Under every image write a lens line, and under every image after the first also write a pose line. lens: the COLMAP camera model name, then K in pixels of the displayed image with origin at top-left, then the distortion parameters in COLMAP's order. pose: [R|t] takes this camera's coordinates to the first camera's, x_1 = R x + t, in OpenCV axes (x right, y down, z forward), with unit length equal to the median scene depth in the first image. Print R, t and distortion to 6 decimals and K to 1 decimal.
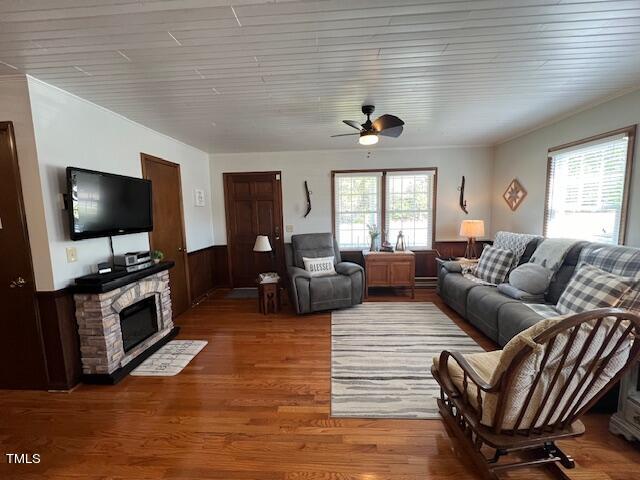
lens RADIAL K [[254.9, 0, 319.2], [0, 254.9, 238.4], [0, 0, 1]] dist [-0.000568, 0.000084]
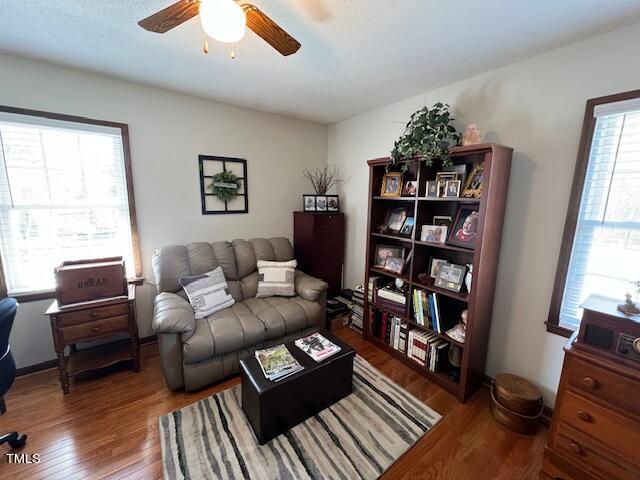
lens RADIAL K [[254.9, 0, 319.2], [0, 254.9, 238.4], [0, 0, 1]] dist [-0.000568, 0.000084]
pose [[-0.622589, -0.124806, 0.772533, -0.168675], [0.069737, 0.974424, 0.213624, -0.161934], [-0.779436, 0.186873, -0.597962, 1.164107]]
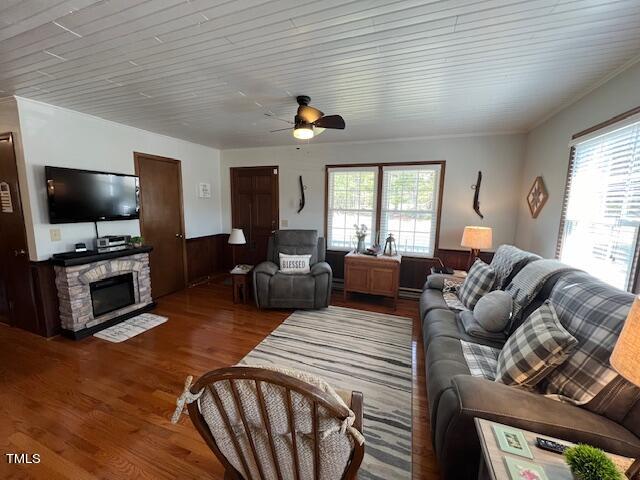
lens RADIAL K [[254.9, 0, 319.2], [0, 254.9, 238.4], [0, 0, 1]] dist [-0.000568, 0.000084]
pose [[0.954523, 0.079224, -0.287419, 0.470333], [-0.069851, 0.996642, 0.042738, -0.046192], [0.289839, -0.020718, 0.956851, 0.111385]]
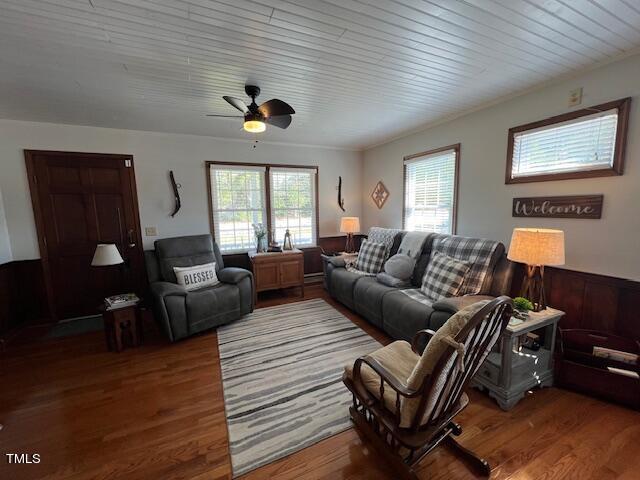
lens RADIAL K [[254.9, 0, 319.2], [0, 254.9, 238.4], [0, 0, 1]] dist [-0.000568, 0.000084]
pose [[0.889573, -0.050778, 0.453962, -0.019972], [0.046470, 0.998706, 0.020649, -0.013147], [-0.454424, 0.002727, 0.890782, 0.116425]]
